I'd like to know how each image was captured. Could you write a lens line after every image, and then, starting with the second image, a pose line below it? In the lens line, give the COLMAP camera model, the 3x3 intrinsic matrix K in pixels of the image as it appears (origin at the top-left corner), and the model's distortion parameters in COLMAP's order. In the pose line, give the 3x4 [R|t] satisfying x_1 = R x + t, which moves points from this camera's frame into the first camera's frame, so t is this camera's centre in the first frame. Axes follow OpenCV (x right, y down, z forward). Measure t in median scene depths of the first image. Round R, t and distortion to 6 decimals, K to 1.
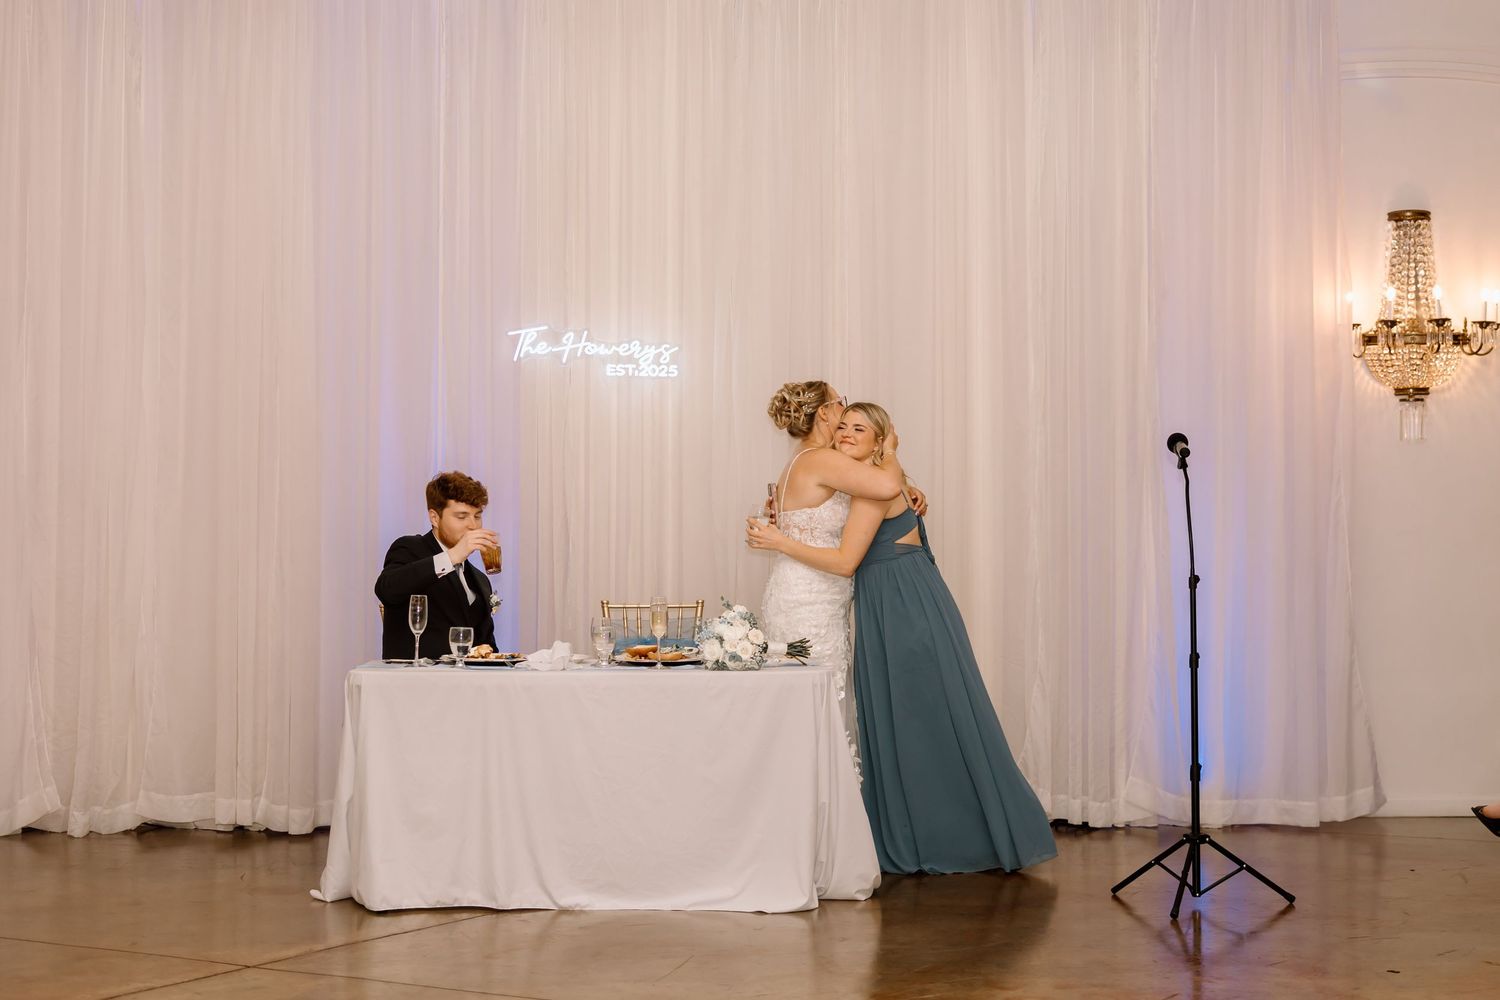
lens RADIAL K [[2578.5, 0, 675.8], [0, 2578.5, 453.8], [0, 0, 1]] dist [0.024443, 0.000000]
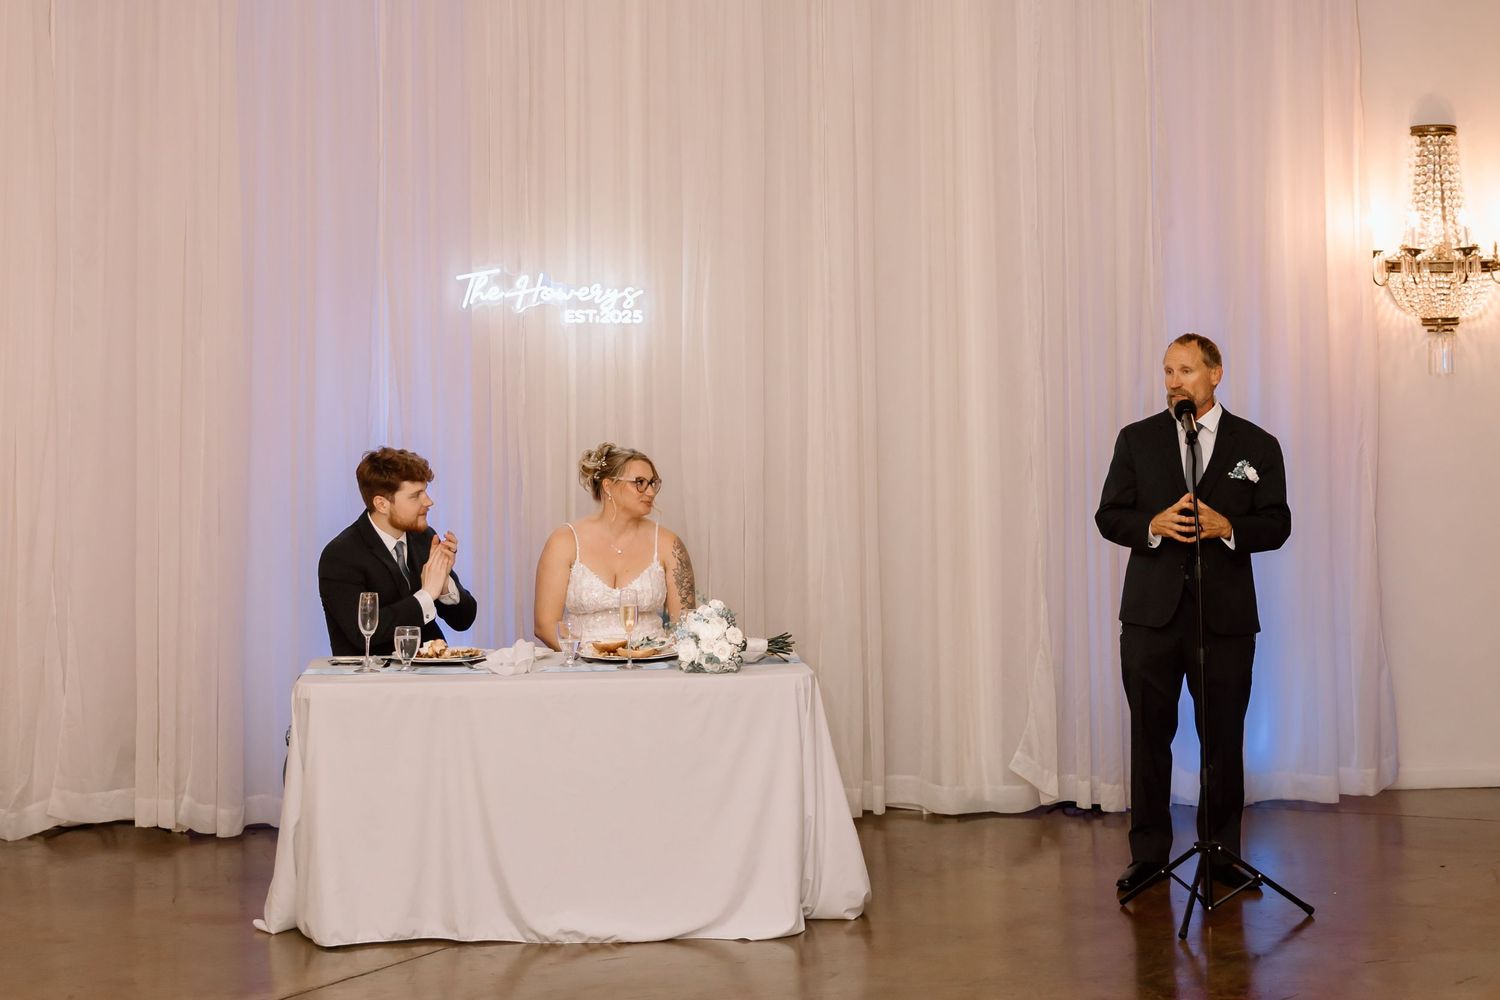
lens RADIAL K [[2578.5, 0, 760.9], [0, 2578.5, 449.2], [0, 0, 1]] dist [0.024443, 0.000000]
pose [[0.999221, -0.009432, 0.038327, 0.007105], [0.010982, 0.999122, -0.040433, 0.052382], [-0.037912, 0.040823, 0.998447, 0.086951]]
